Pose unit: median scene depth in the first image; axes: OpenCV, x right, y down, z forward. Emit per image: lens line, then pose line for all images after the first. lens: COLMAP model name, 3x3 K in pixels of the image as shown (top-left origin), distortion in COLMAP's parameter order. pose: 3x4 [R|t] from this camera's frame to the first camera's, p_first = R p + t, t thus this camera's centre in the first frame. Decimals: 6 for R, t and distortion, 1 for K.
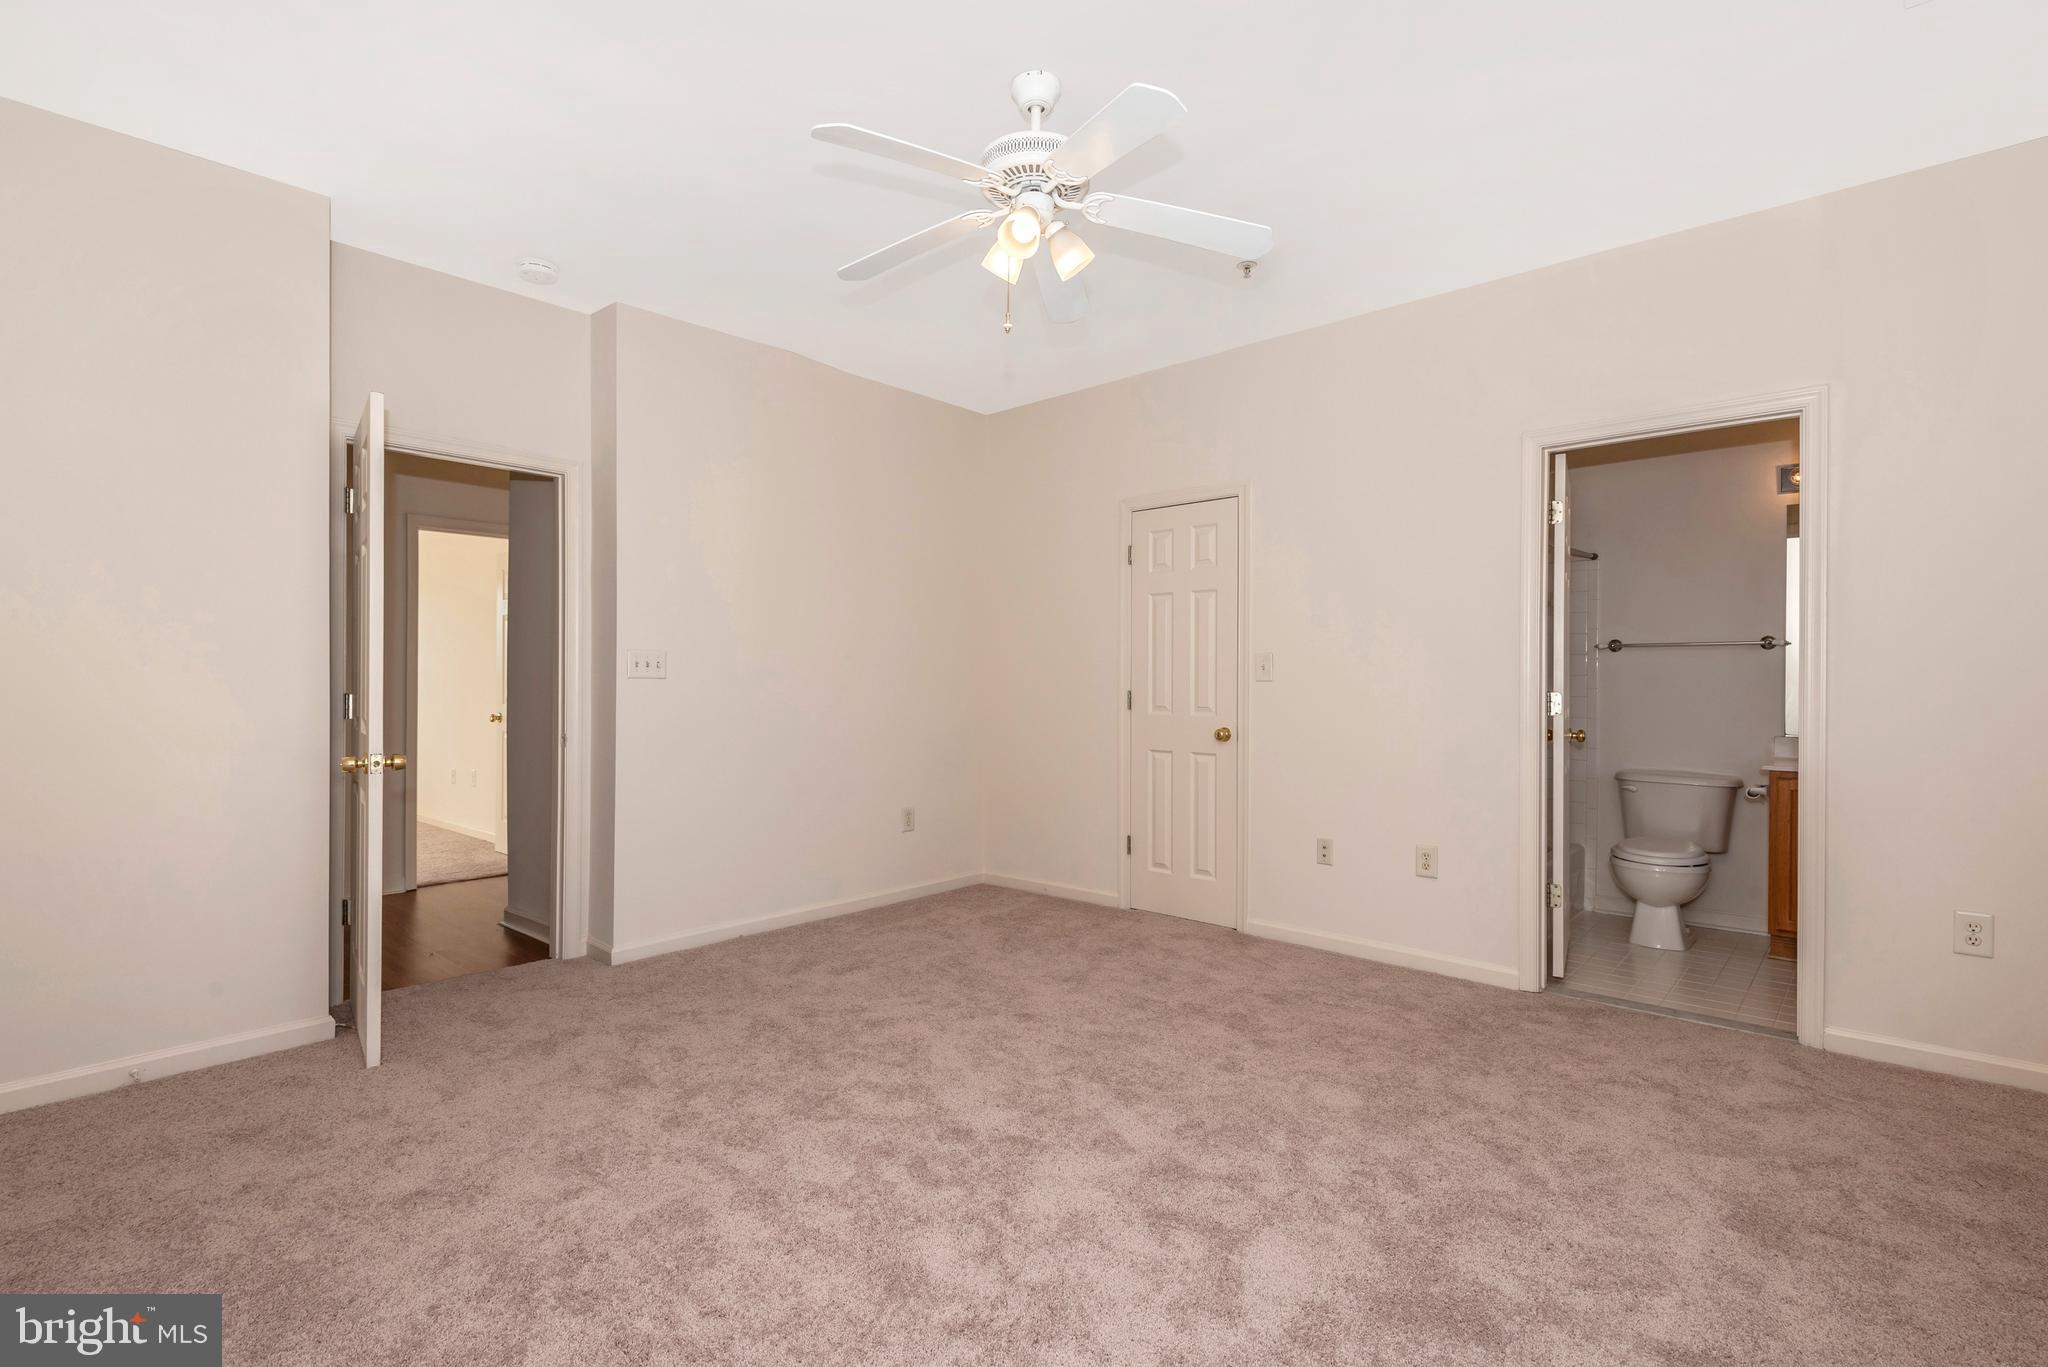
lens RADIAL K [[944.3, 0, 1026.1], [0, 944.3, 680.1], [0, 0, 1]] dist [0.036986, -0.015466]
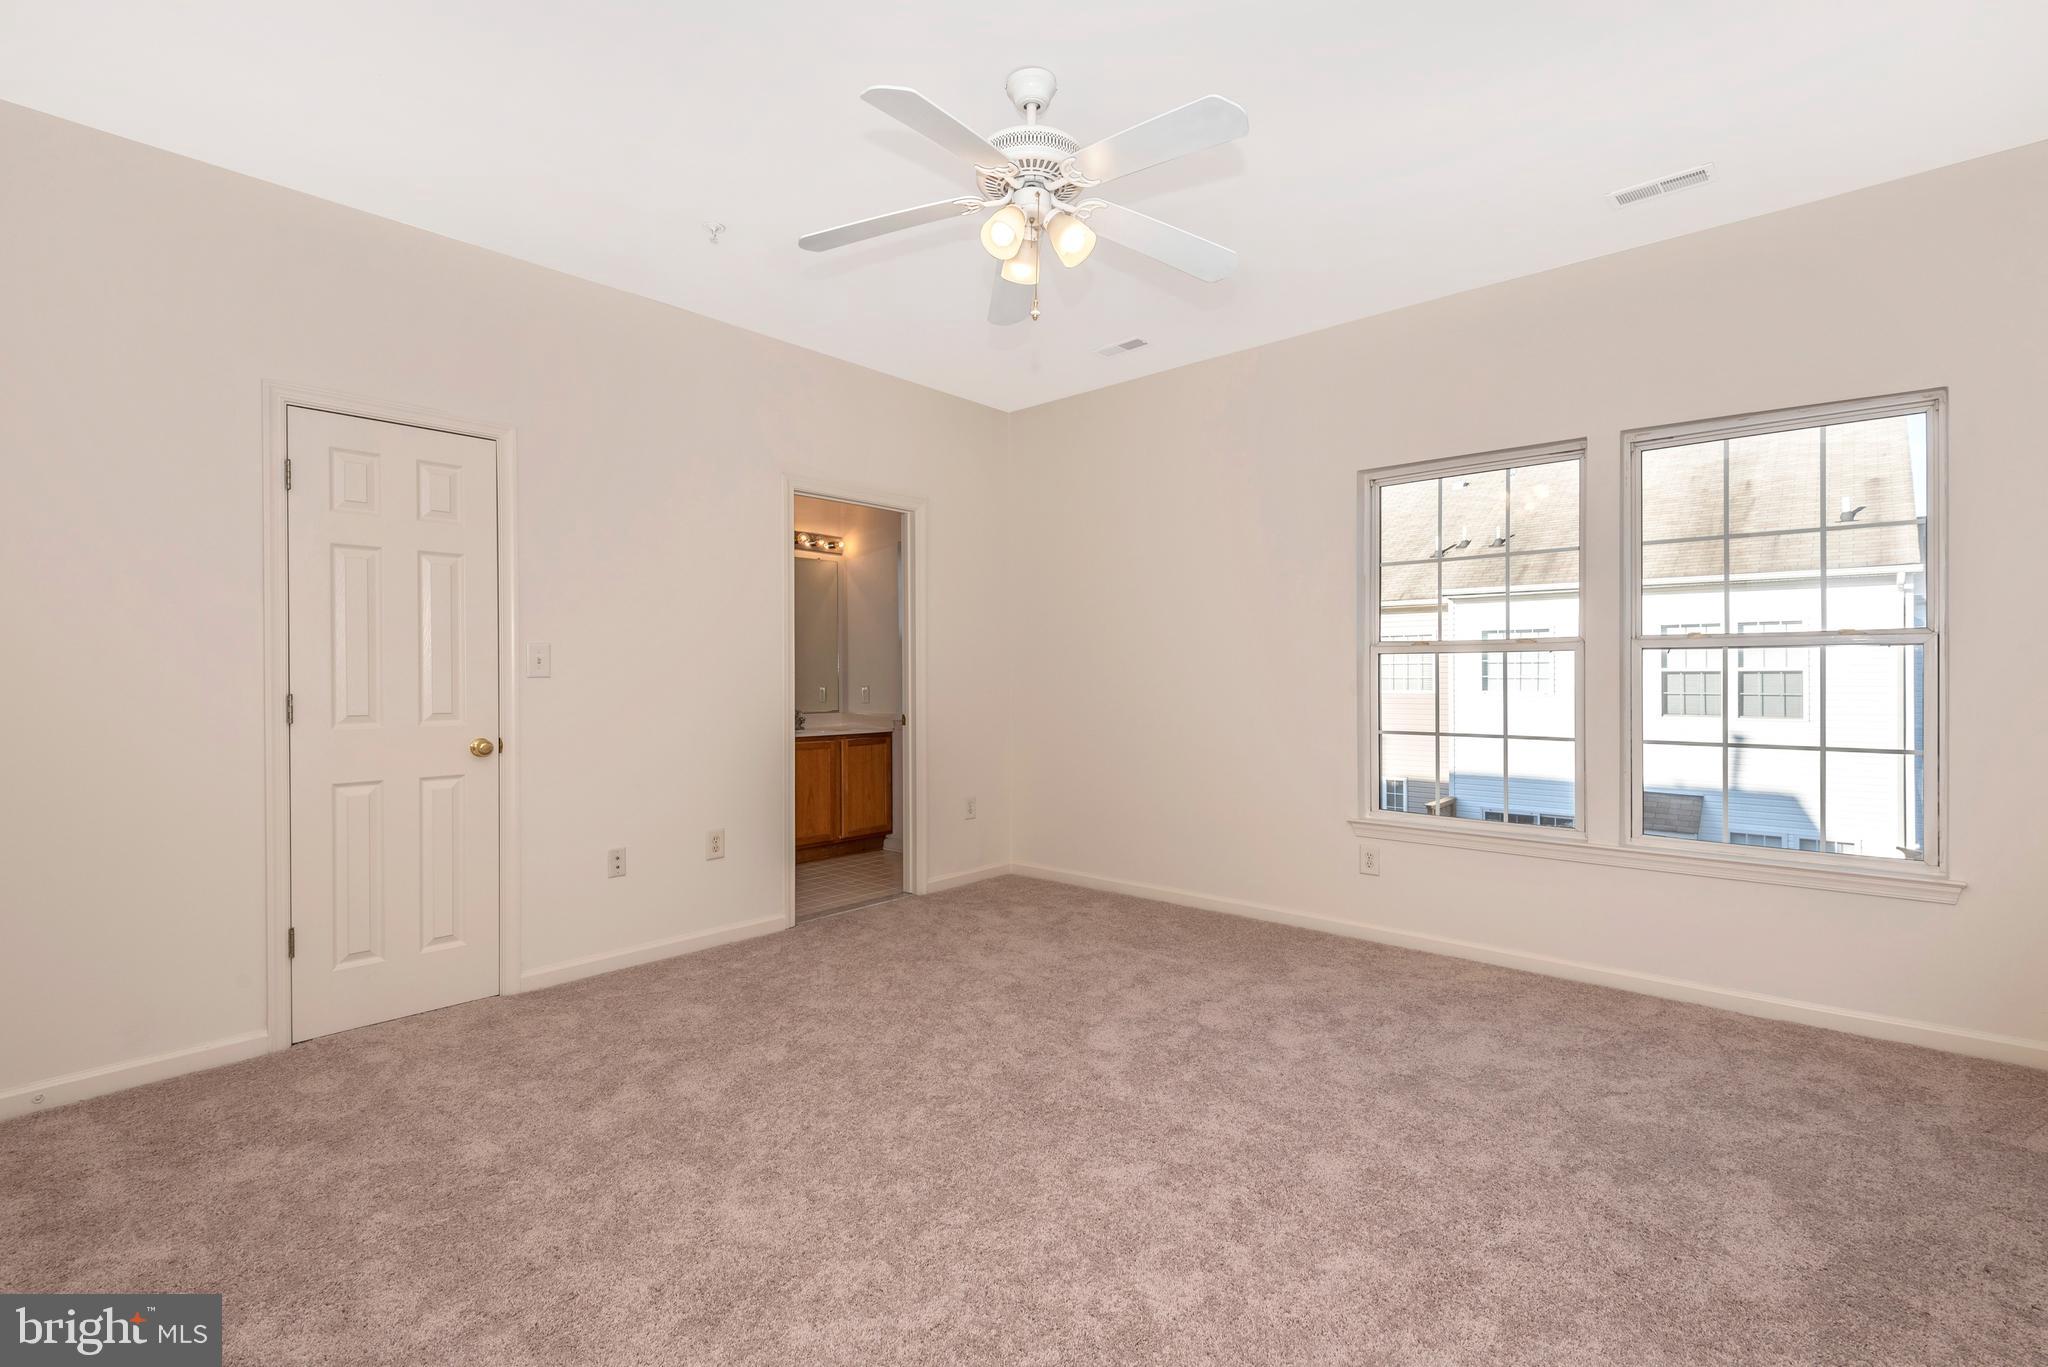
lens RADIAL K [[944.3, 0, 1026.1], [0, 944.3, 680.1], [0, 0, 1]] dist [0.036986, -0.015466]
pose [[0.005620, -0.005614, 0.999968, -0.709932], [0.009610, 0.999938, 0.005559, 0.003828], [-0.999938, 0.009579, 0.005674, 0.710392]]
